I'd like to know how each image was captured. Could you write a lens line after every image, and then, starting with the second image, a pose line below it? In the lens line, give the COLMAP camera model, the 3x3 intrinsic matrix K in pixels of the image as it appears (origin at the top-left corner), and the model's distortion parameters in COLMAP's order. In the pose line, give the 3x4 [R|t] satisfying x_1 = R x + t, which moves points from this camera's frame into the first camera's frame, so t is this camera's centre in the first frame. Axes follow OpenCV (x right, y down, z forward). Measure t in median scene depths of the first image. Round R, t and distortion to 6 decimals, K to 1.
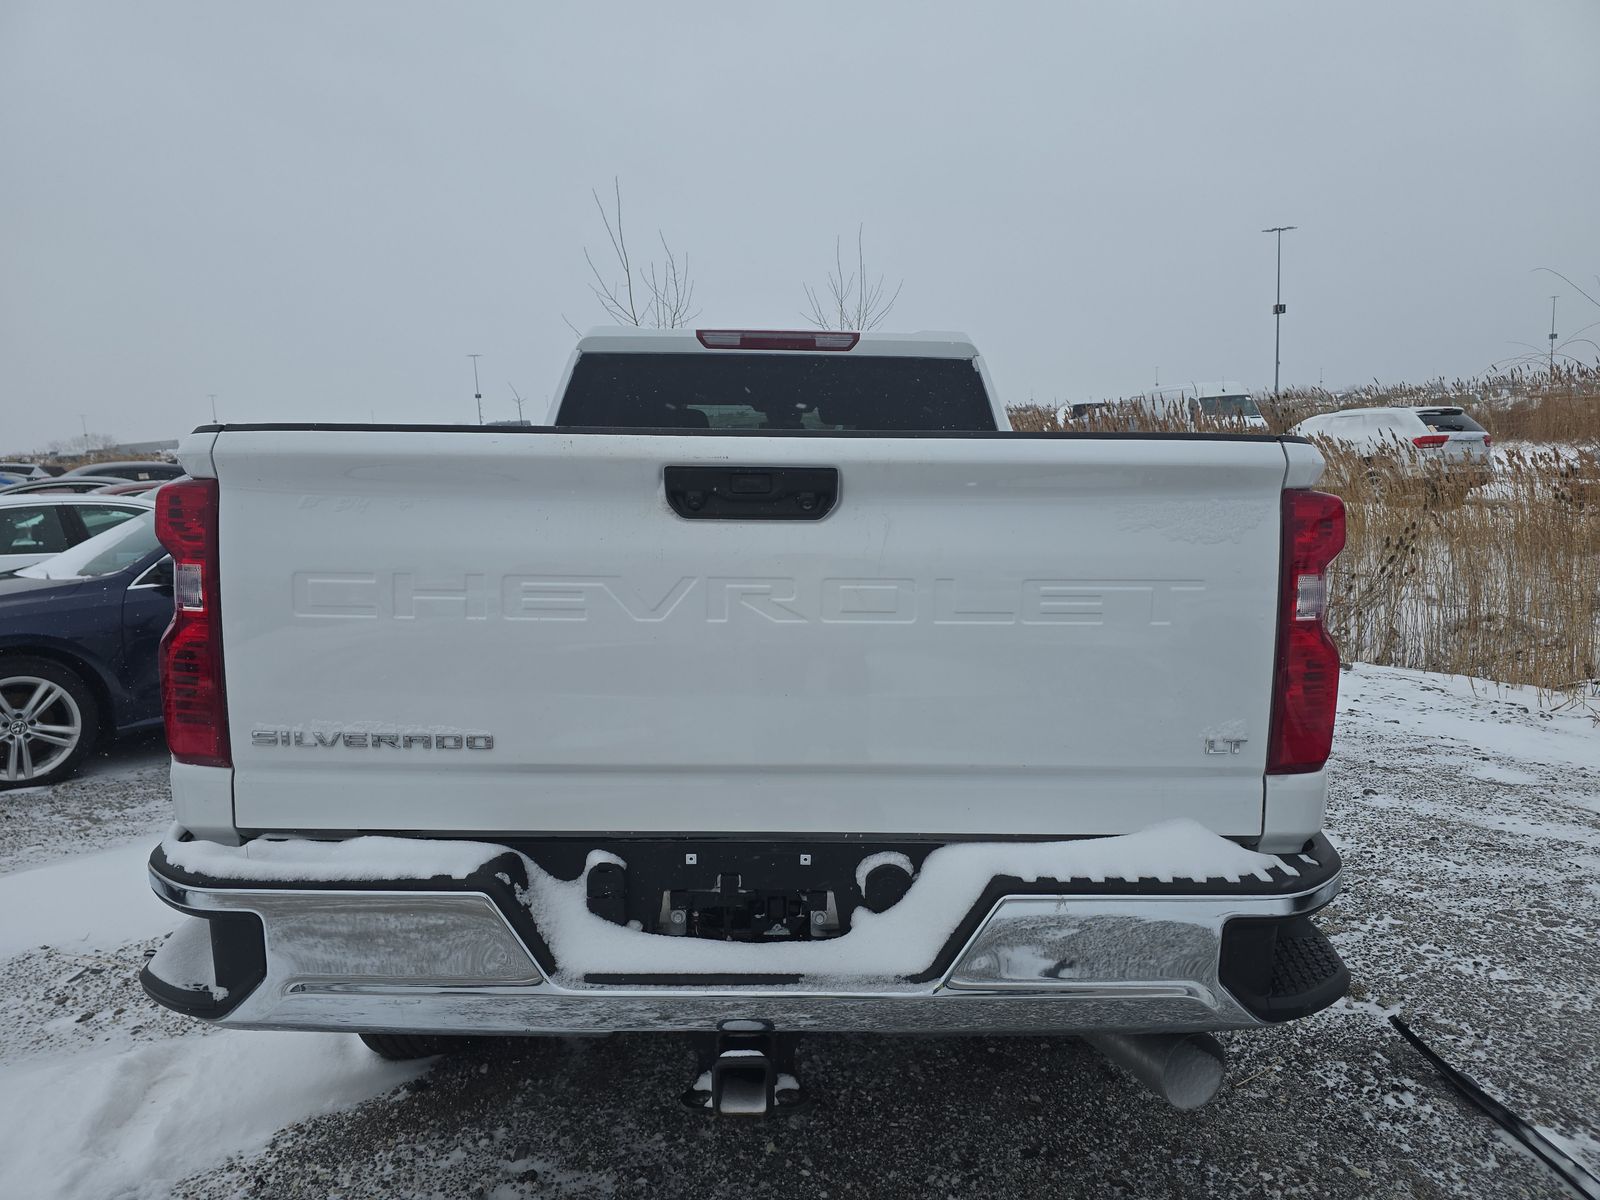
lens RADIAL K [[1088.9, 0, 798.1], [0, 1088.9, 597.0], [0, 0, 1]] dist [0.031424, -0.001800]
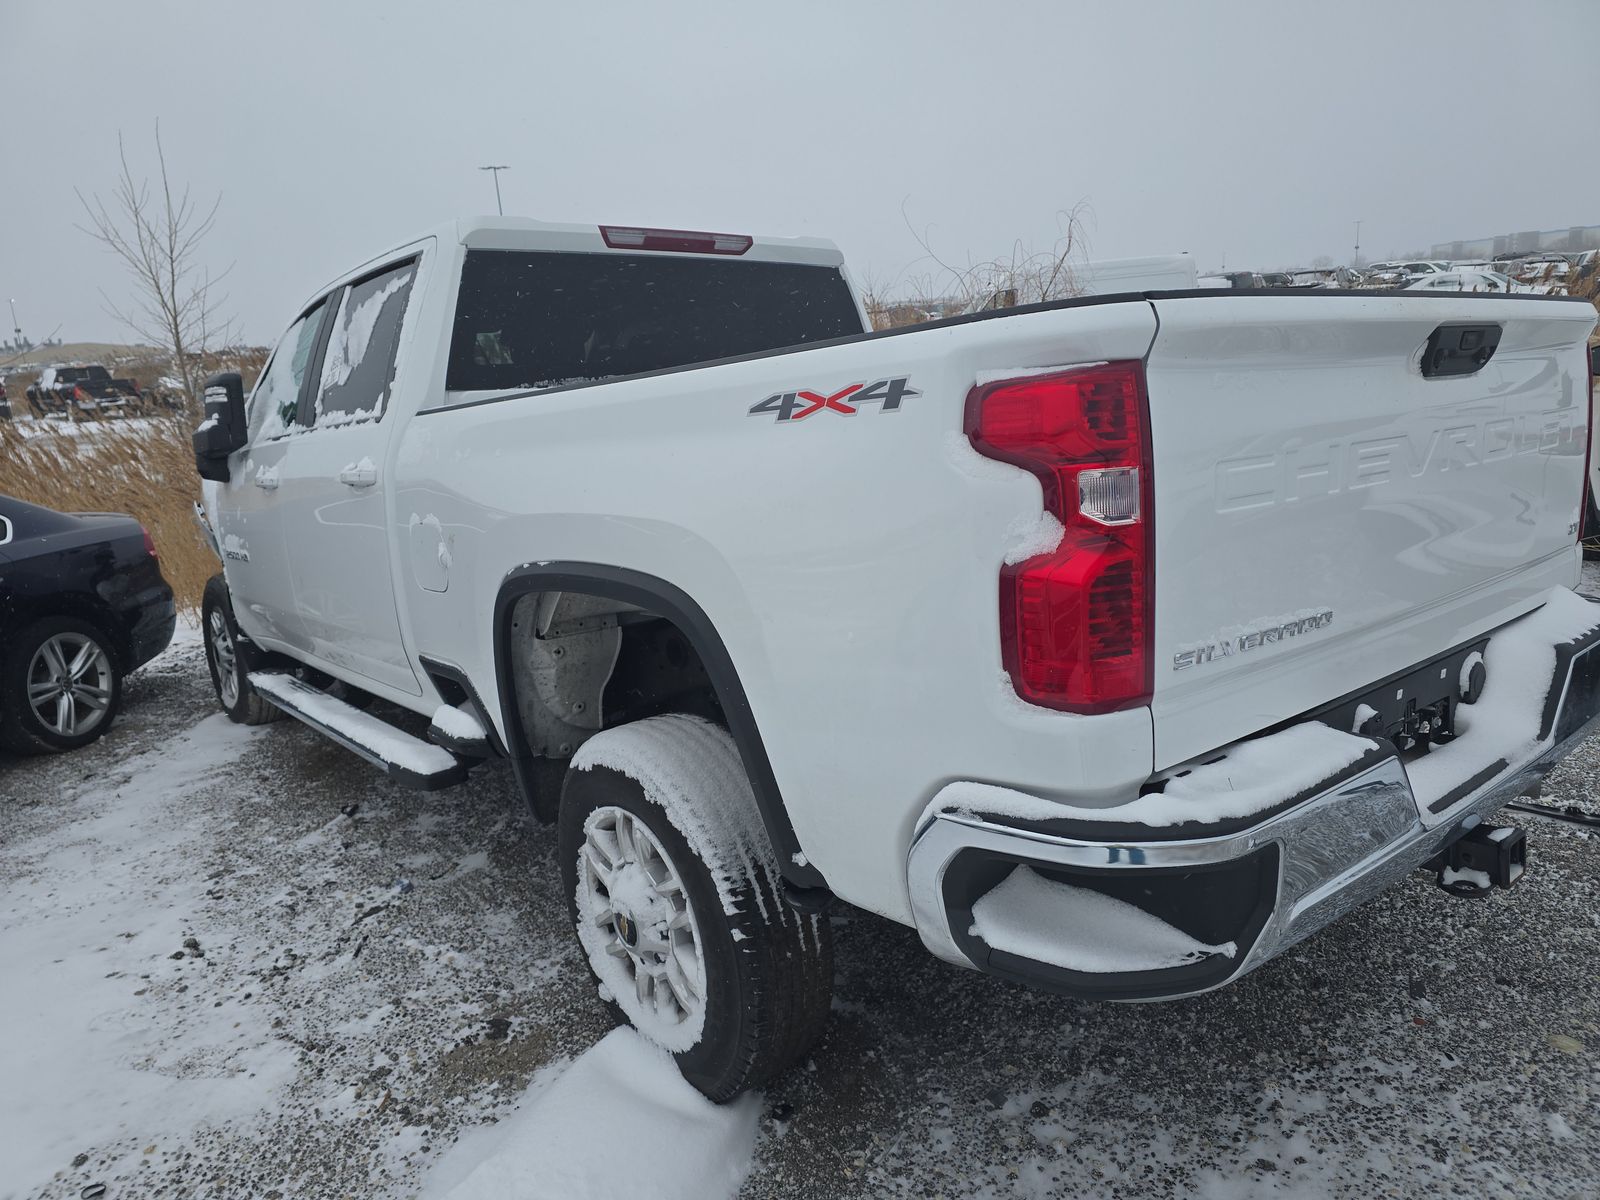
lens RADIAL K [[1088.9, 0, 793.0], [0, 1088.9, 595.1], [0, 0, 1]] dist [0.031424, -0.001800]
pose [[0.773631, -0.164370, 0.611946, -0.552213], [0.132537, 0.986382, 0.097389, -0.020793], [-0.619620, 0.005763, 0.784880, 0.229021]]
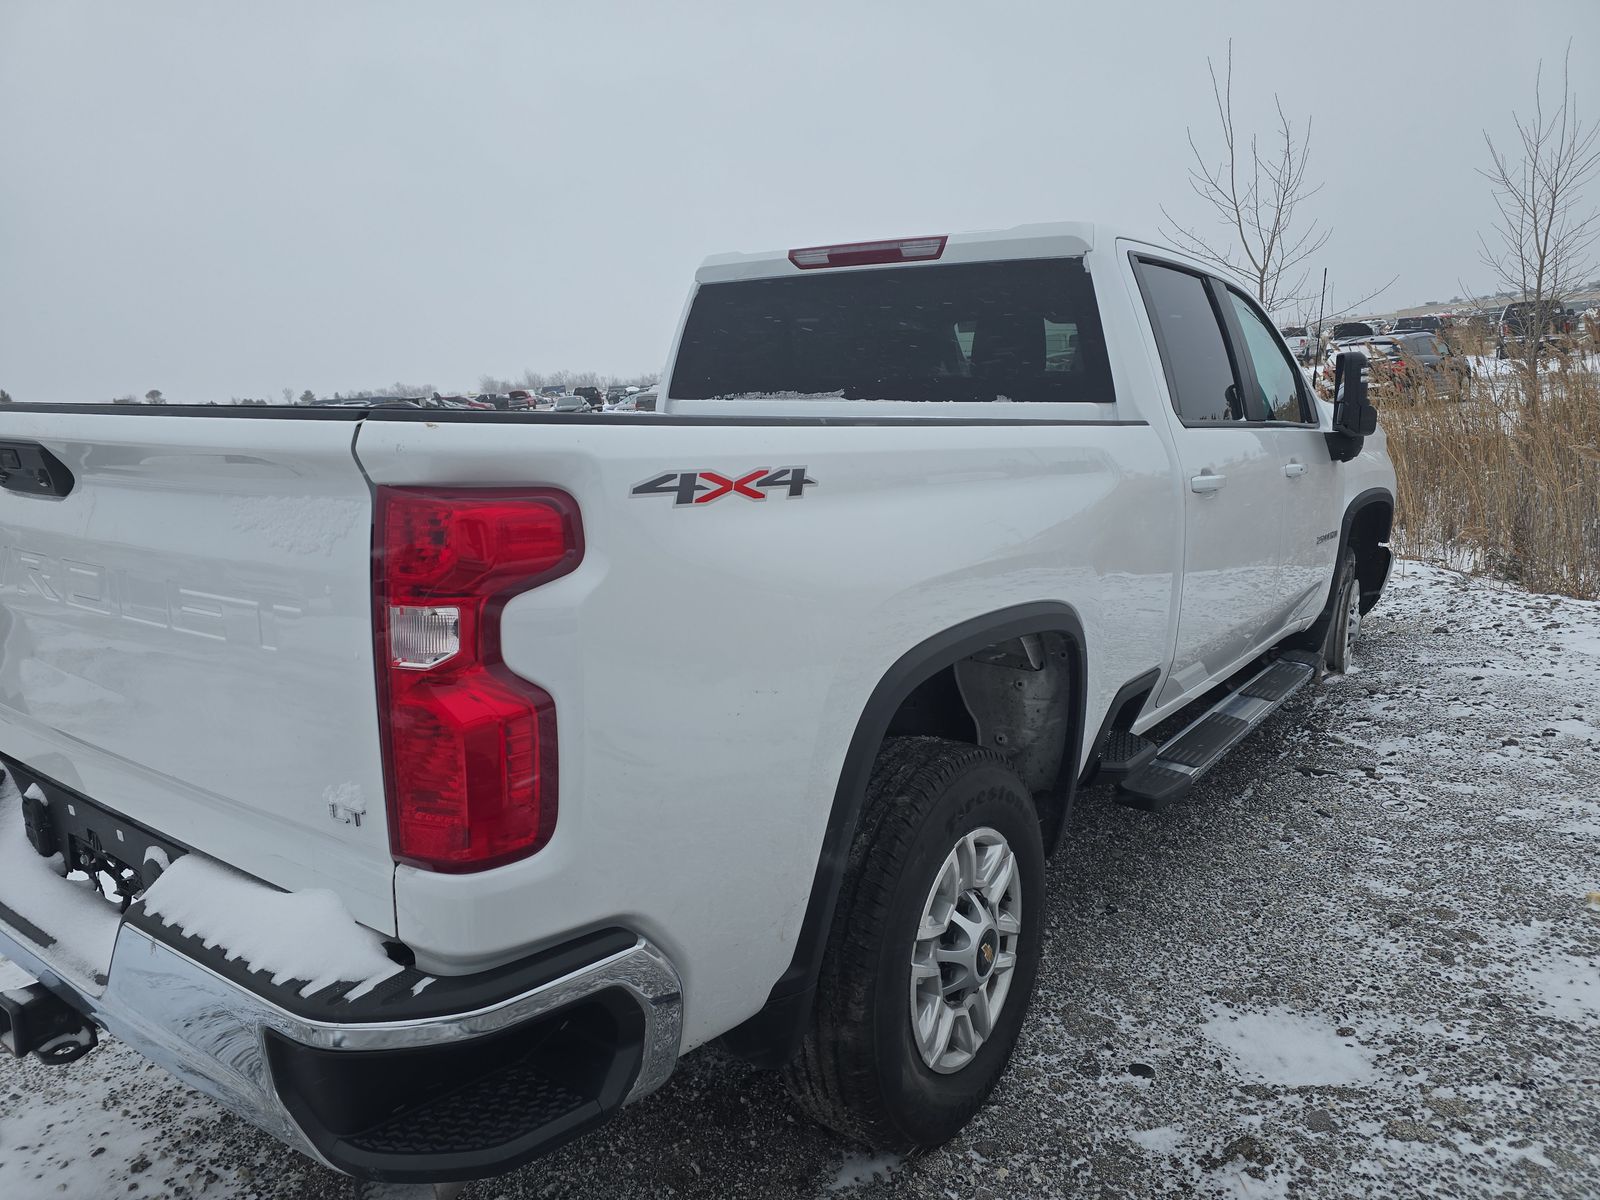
lens RADIAL K [[1088.9, 0, 801.2], [0, 1088.9, 606.2], [0, 0, 1]] dist [0.031424, -0.001800]
pose [[0.811010, 0.099570, -0.576496, 0.469548], [-0.046380, 0.993251, 0.106303, -0.047101], [0.583191, -0.059475, 0.810155, 0.250922]]
